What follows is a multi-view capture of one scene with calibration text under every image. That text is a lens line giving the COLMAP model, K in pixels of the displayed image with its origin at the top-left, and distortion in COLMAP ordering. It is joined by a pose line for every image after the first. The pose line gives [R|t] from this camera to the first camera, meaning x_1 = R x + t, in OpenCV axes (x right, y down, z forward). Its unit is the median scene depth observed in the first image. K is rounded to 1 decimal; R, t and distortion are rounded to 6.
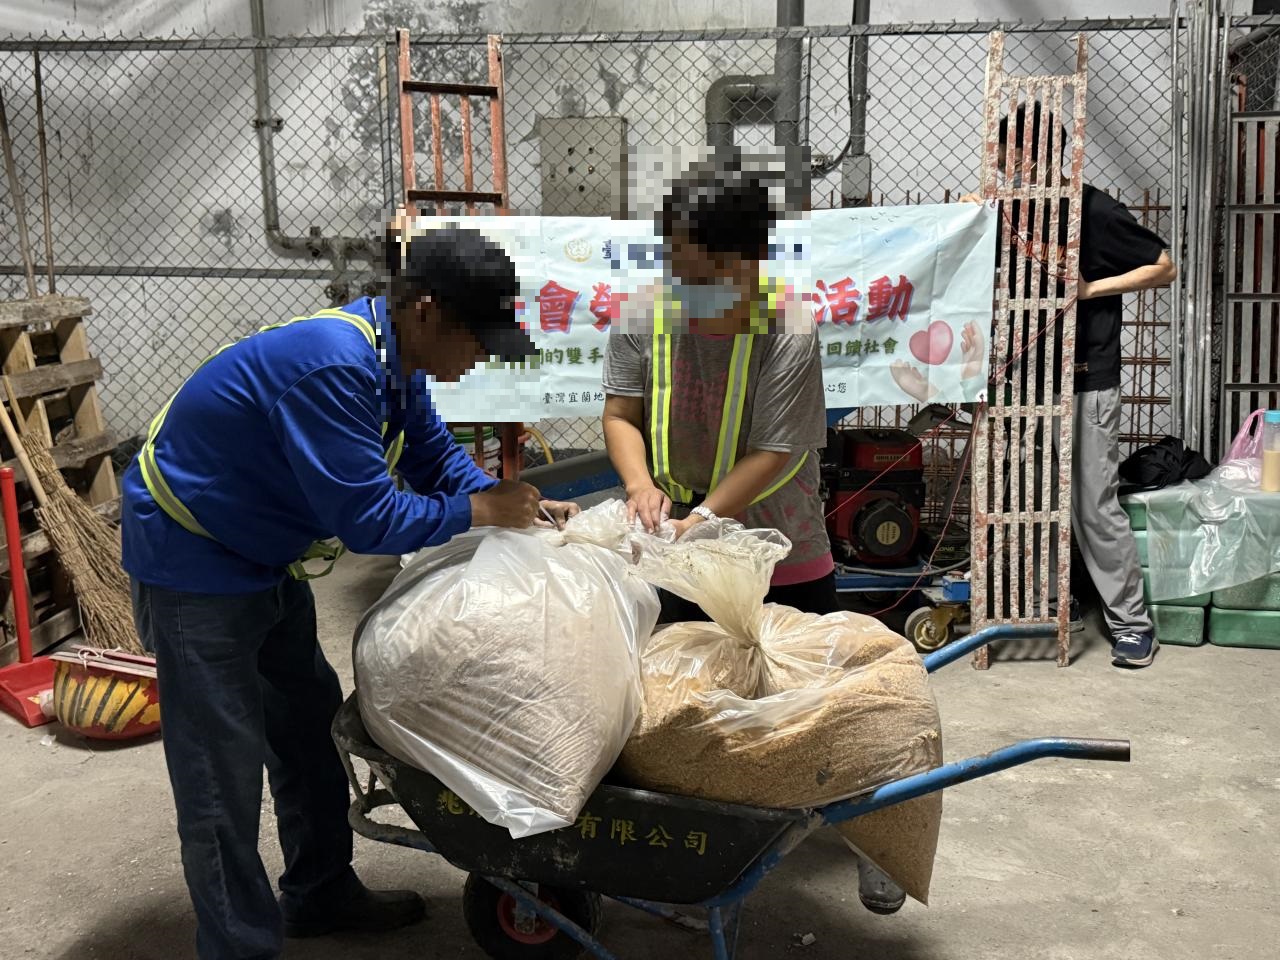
lens RADIAL K [[1351.7, 0, 641.6], [0, 1351.7, 473.9], [0, 0, 1]] dist [0.135752, 0.000000]
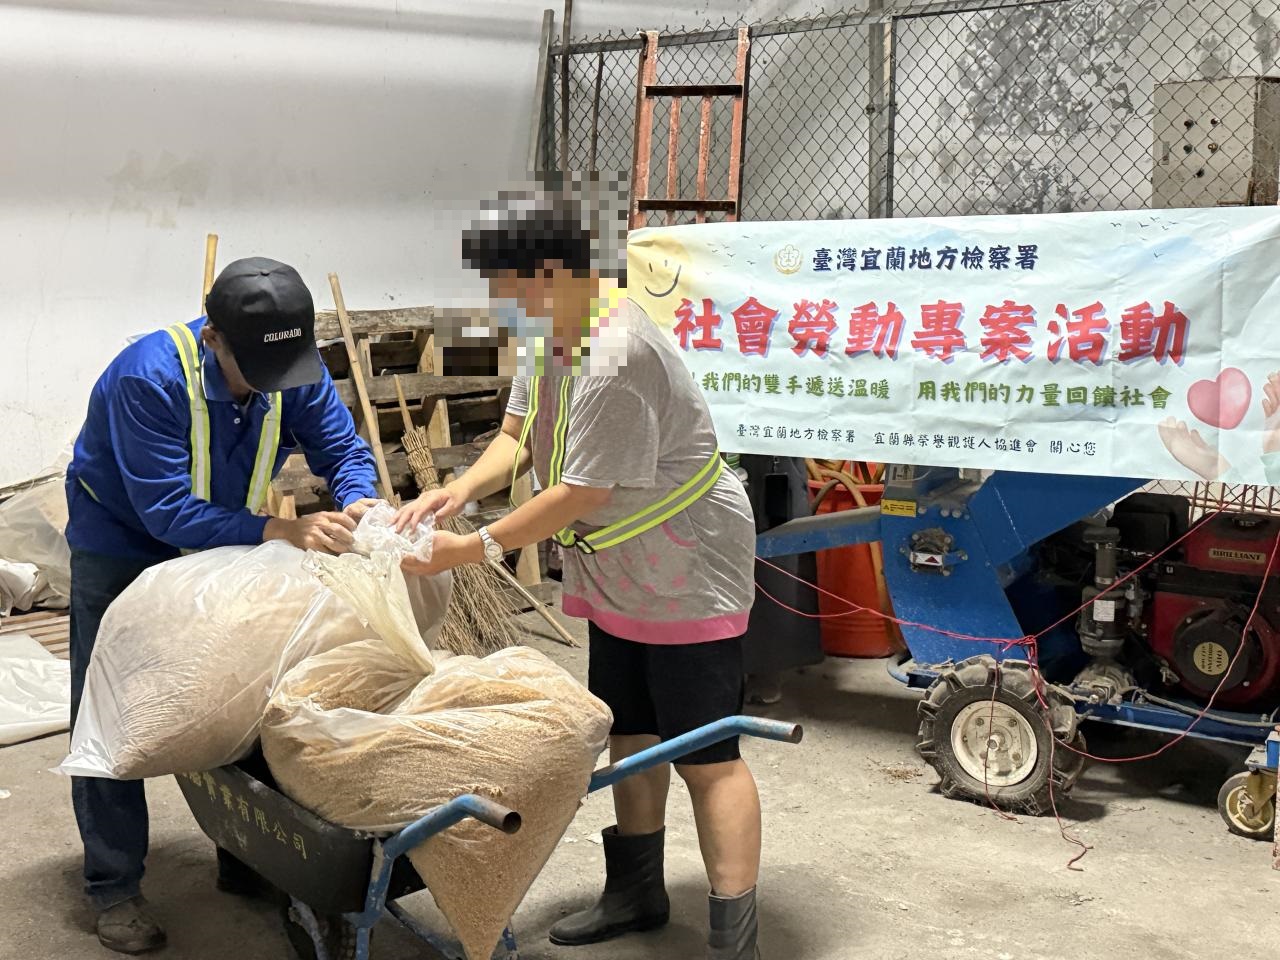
lens RADIAL K [[1785.9, 0, 632.5], [0, 1785.9, 480.4], [0, 0, 1]] dist [0.326030, 0.000000]
pose [[0.800670, 0.095280, -0.591481, 0.551444], [-0.117735, 0.993045, 0.000593, -0.015868], [0.587424, 0.069163, 0.806319, 0.028756]]
